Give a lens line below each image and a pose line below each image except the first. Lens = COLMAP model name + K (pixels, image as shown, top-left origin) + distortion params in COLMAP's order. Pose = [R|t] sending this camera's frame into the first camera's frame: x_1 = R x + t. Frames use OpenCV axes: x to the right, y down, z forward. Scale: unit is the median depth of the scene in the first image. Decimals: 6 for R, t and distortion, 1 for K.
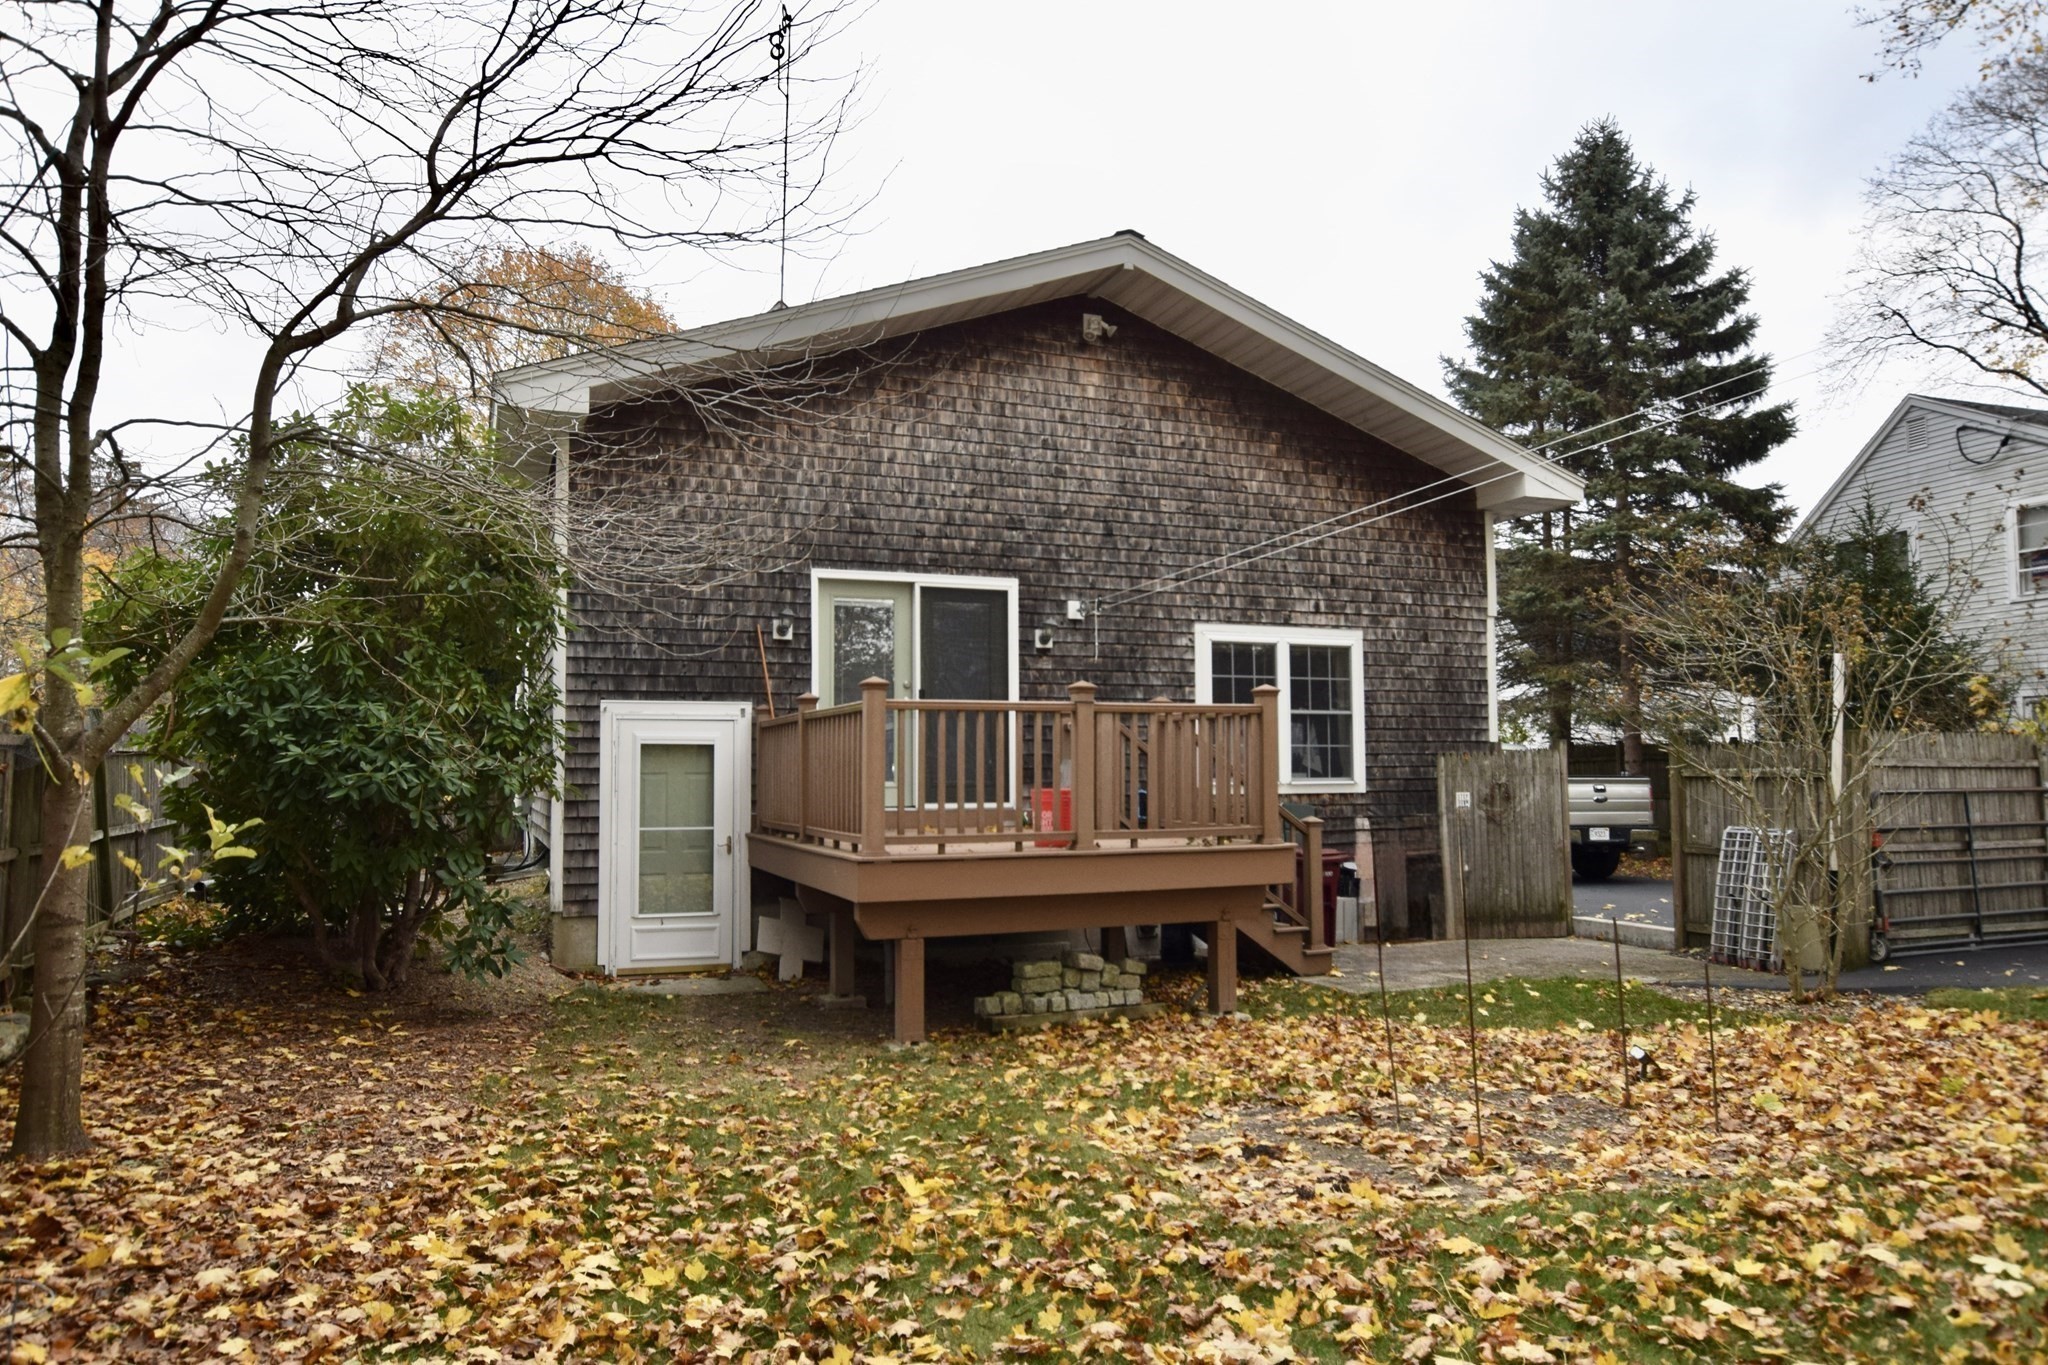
lens RADIAL K [[1345.7, 0, 1021.2], [0, 1345.7, 686.1], [0, 0, 1]] dist [-0.009771, 0.000441]
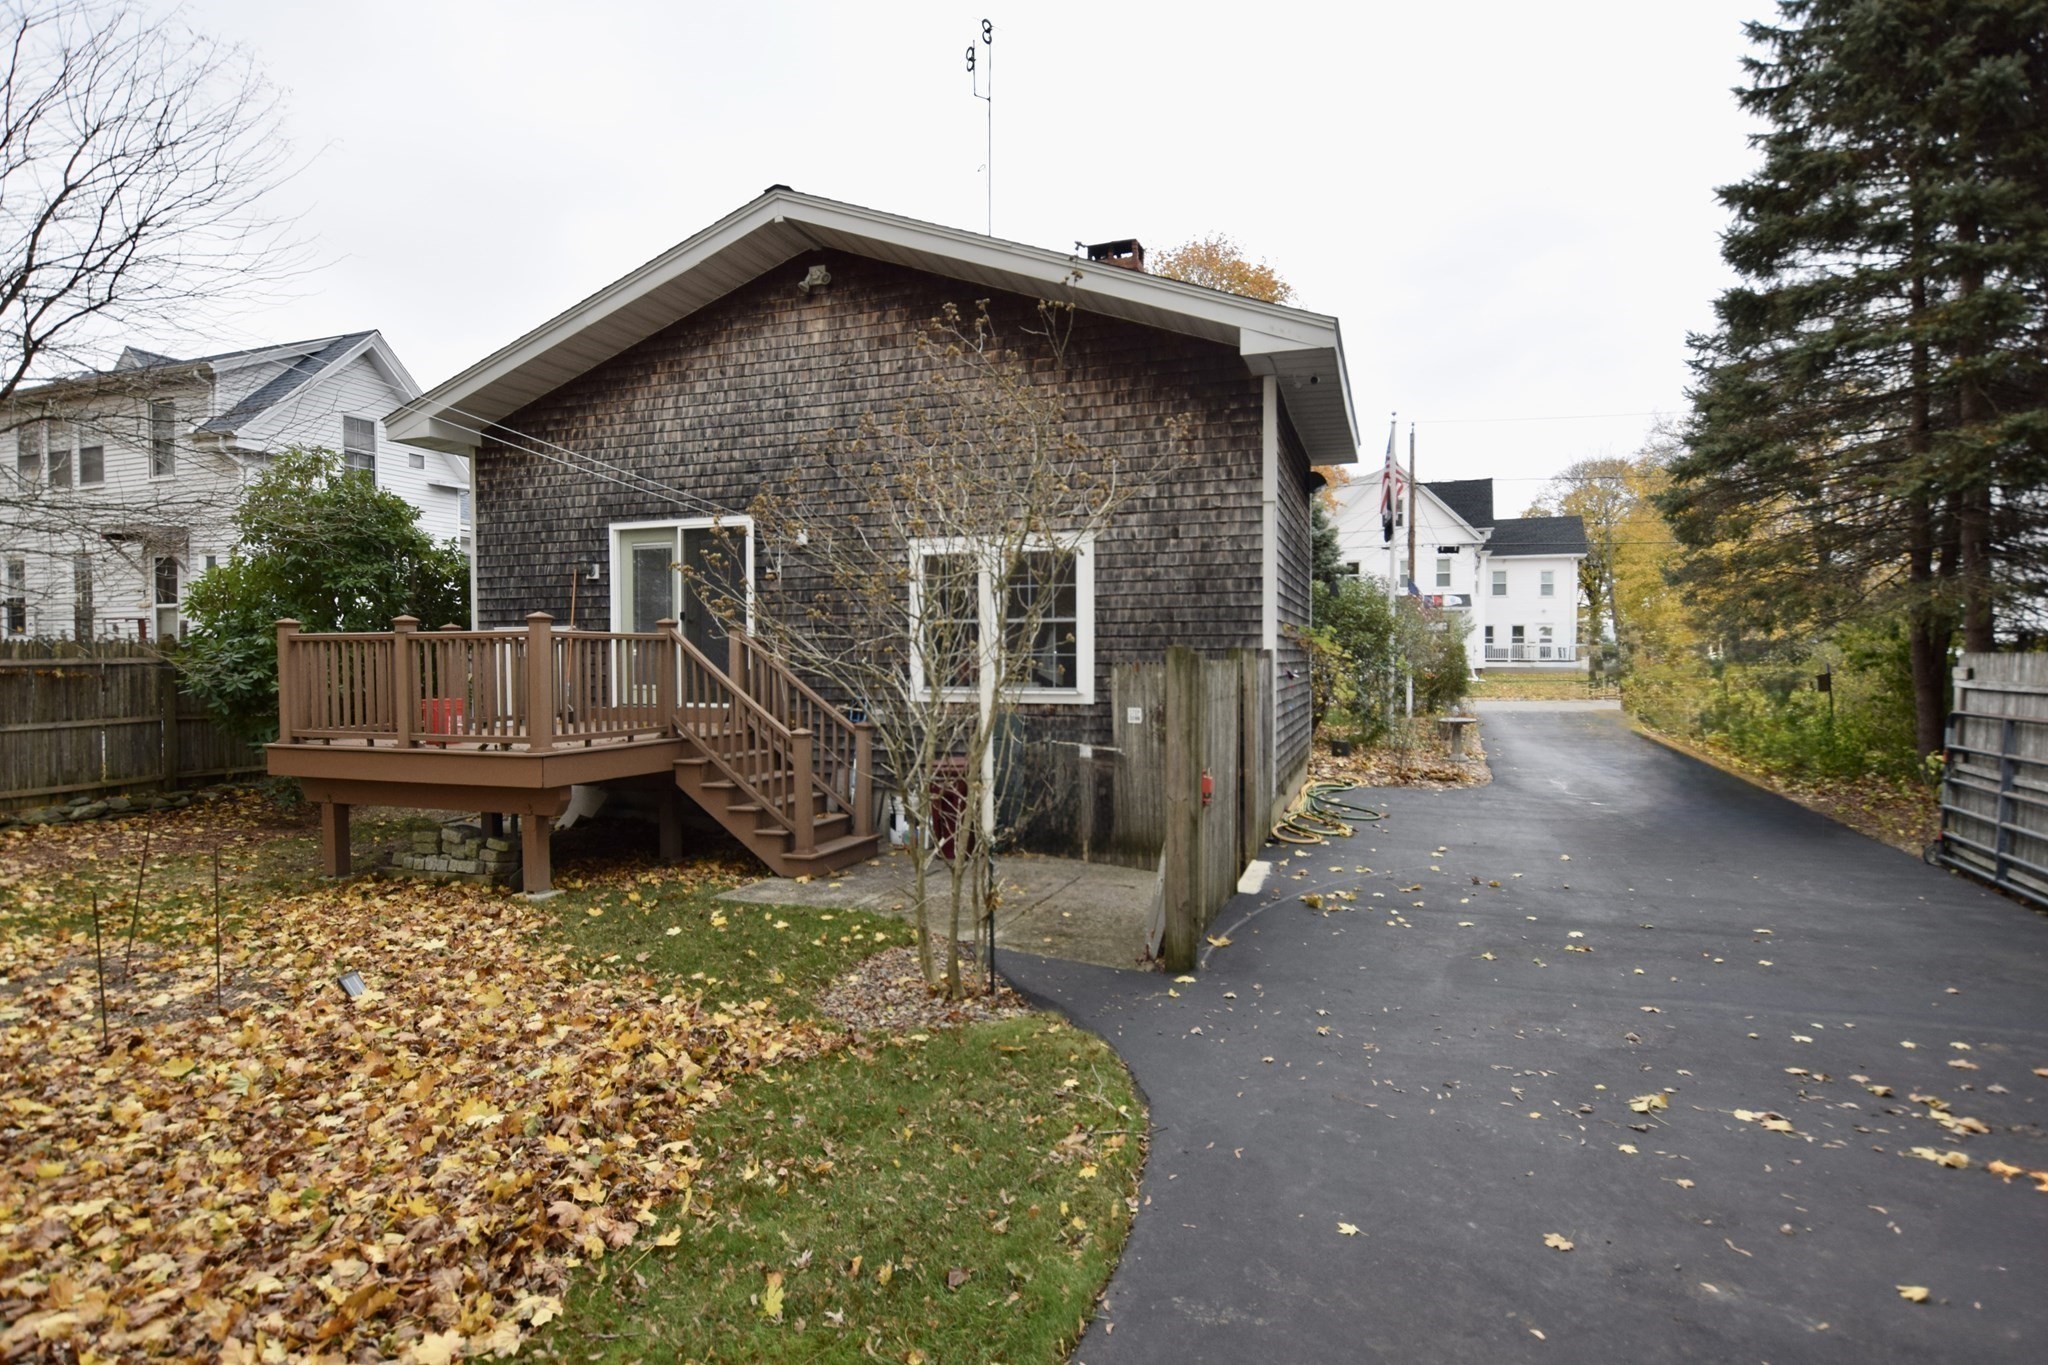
lens RADIAL K [[1081.2, 0, 1028.4], [0, 1081.2, 688.2], [0, 0, 1]] dist [-0.025153, 0.000564]
pose [[0.750860, 0.022307, -0.660084, 0.800629], [0.042916, 0.995669, 0.082466, 0.003702], [0.659065, -0.090249, 0.746651, 0.438112]]
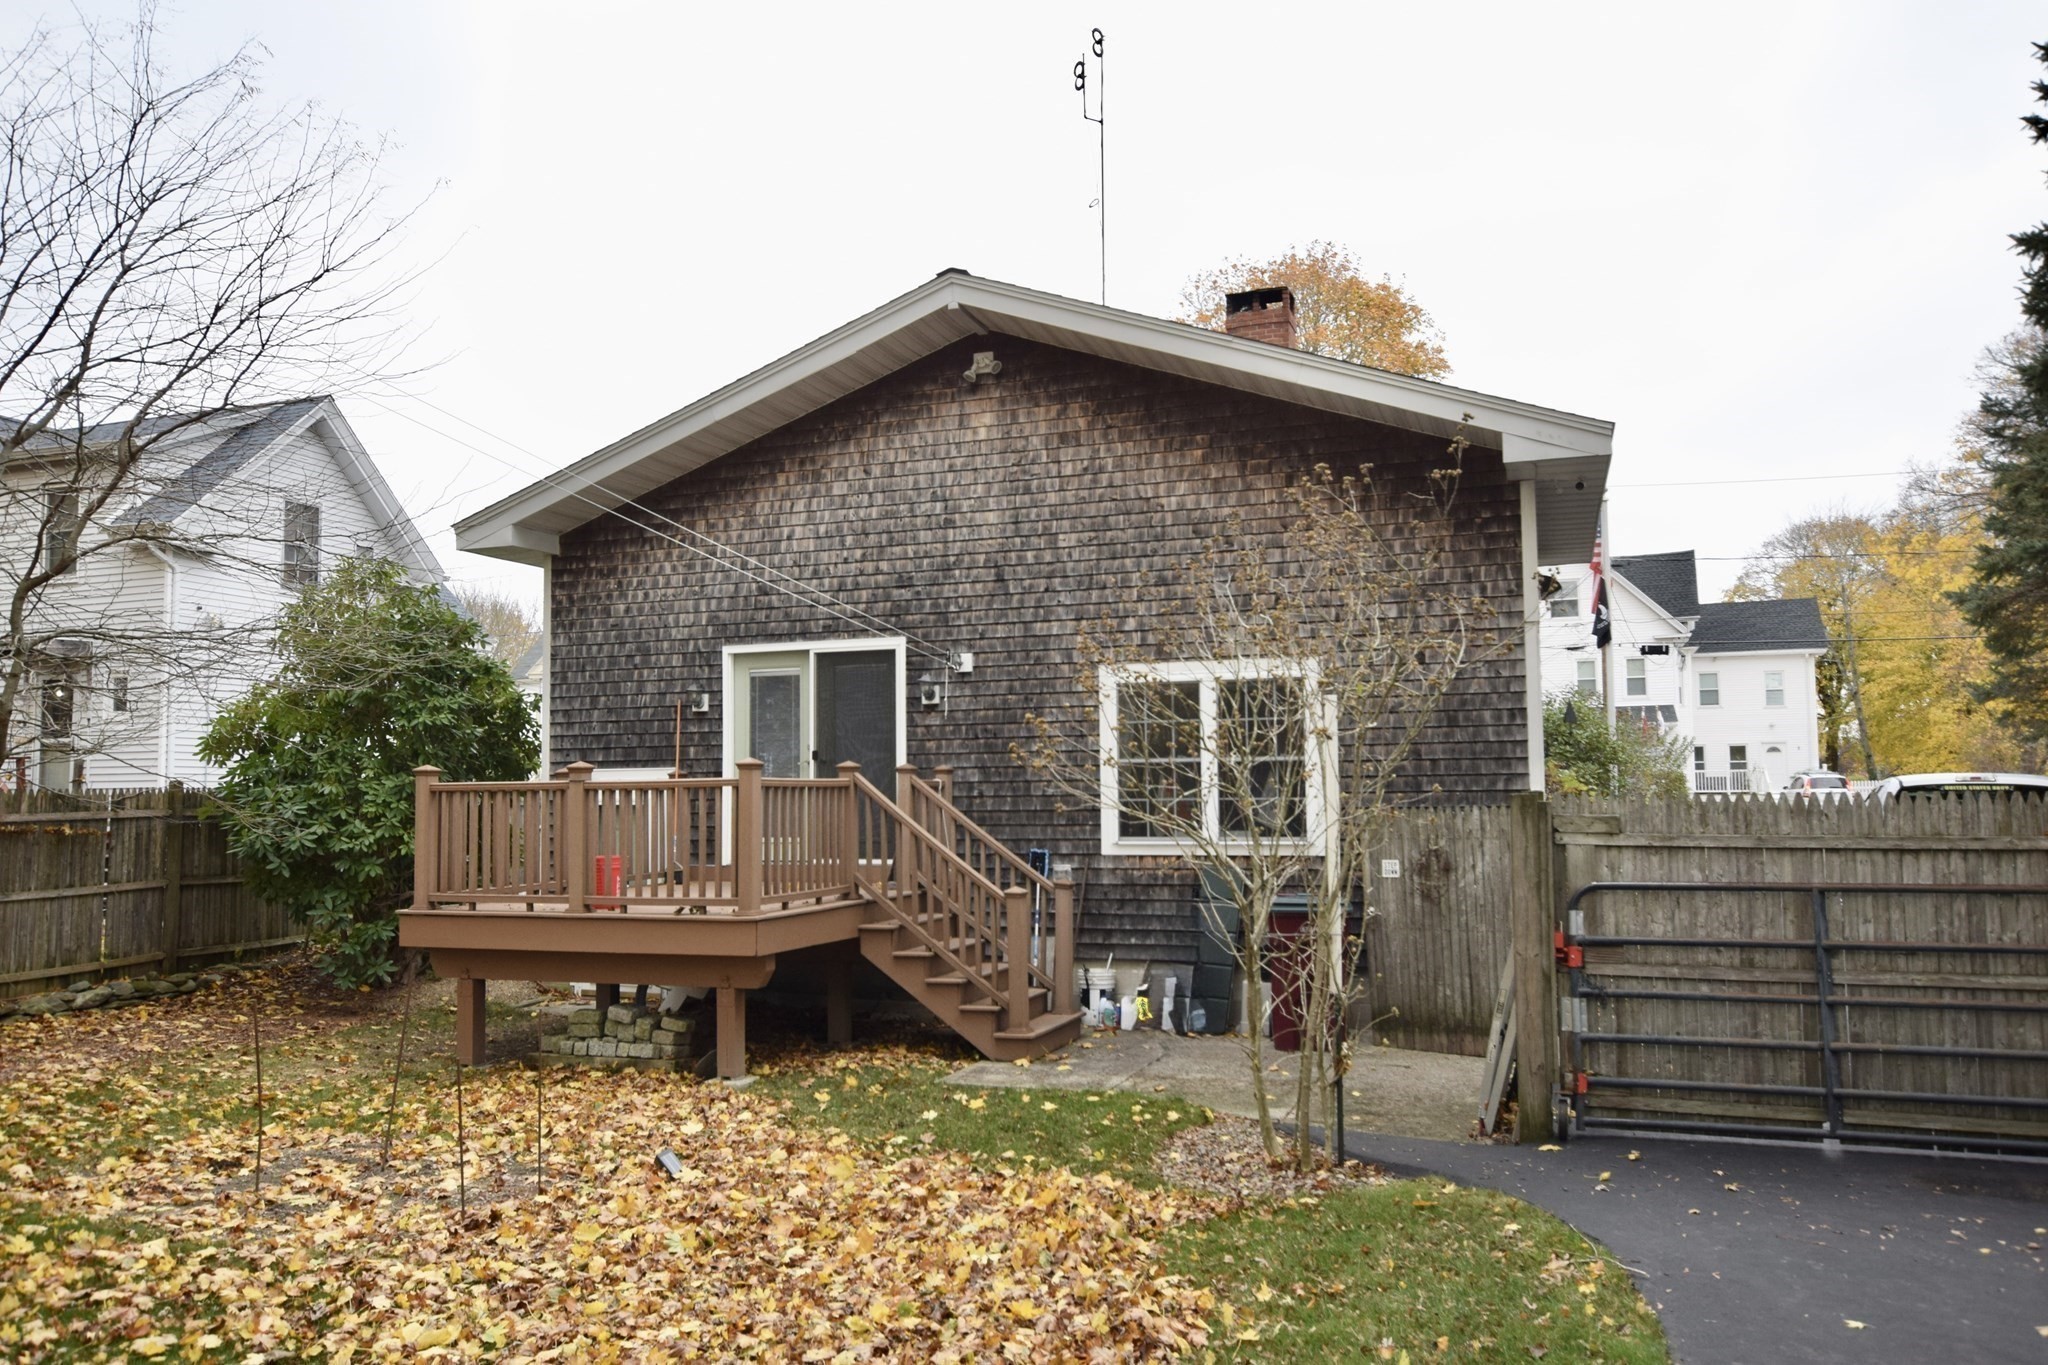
lens RADIAL K [[1502.8, 0, 1023.8], [0, 1502.8, 687.3], [0, 0, 1]] dist [-0.004585, 0.019111]
pose [[0.748121, -0.049173, -0.661738, 0.800794], [0.051531, 0.998544, -0.015943, -0.019250], [0.661558, -0.022172, 0.749566, 0.215422]]
